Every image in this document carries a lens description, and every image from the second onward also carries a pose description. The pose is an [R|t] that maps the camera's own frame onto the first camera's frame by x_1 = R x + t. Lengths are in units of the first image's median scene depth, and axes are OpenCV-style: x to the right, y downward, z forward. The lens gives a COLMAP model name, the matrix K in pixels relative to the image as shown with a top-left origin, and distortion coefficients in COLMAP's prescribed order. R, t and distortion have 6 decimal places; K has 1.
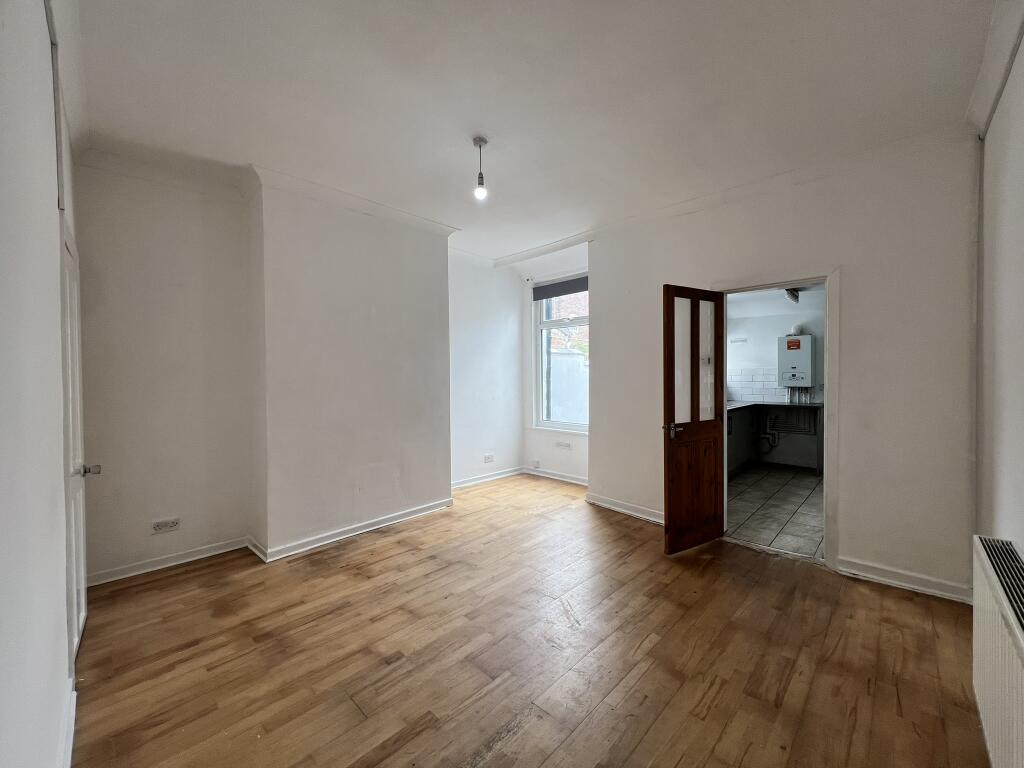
lens RADIAL K [[411.8, 0, 511.3], [0, 411.8, 382.1], [0, 0, 1]] dist [0.000952, 0.000454]
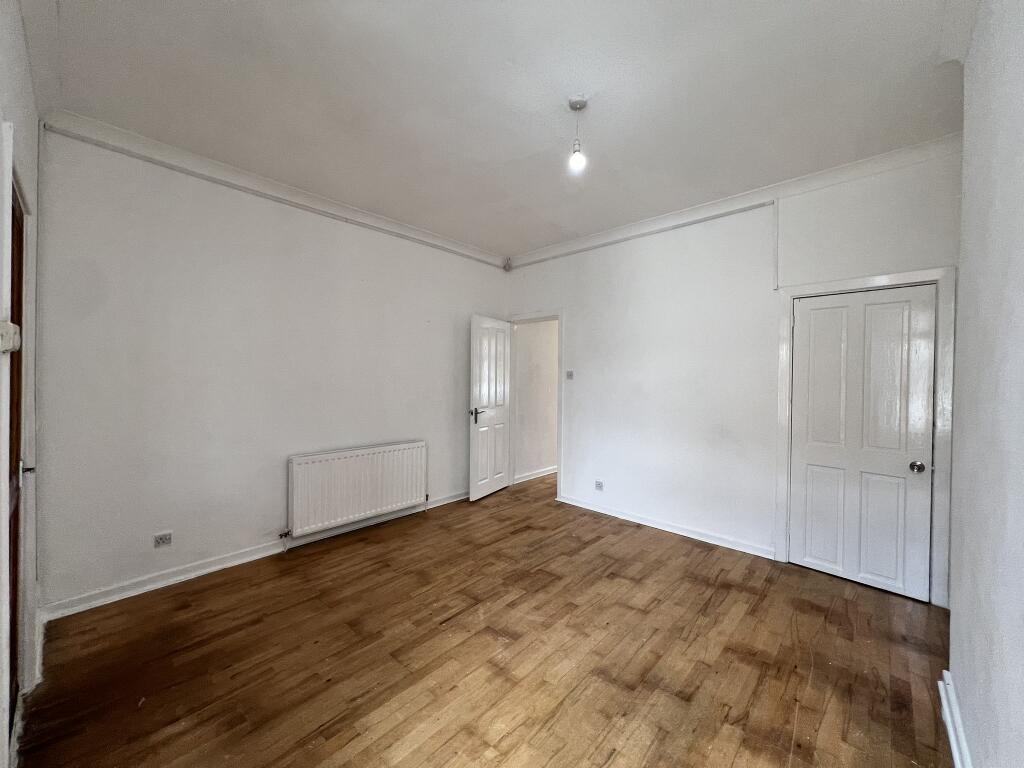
lens RADIAL K [[409.0, 0, 511.6], [0, 409.0, 380.2], [0, 0, 1]] dist [0.000495, 0.000030]
pose [[-0.999720, -0.004359, -0.023263, 0.078353], [-0.004847, 0.999768, 0.020973, -0.033527], [0.023167, 0.021080, -0.999509, 1.871545]]
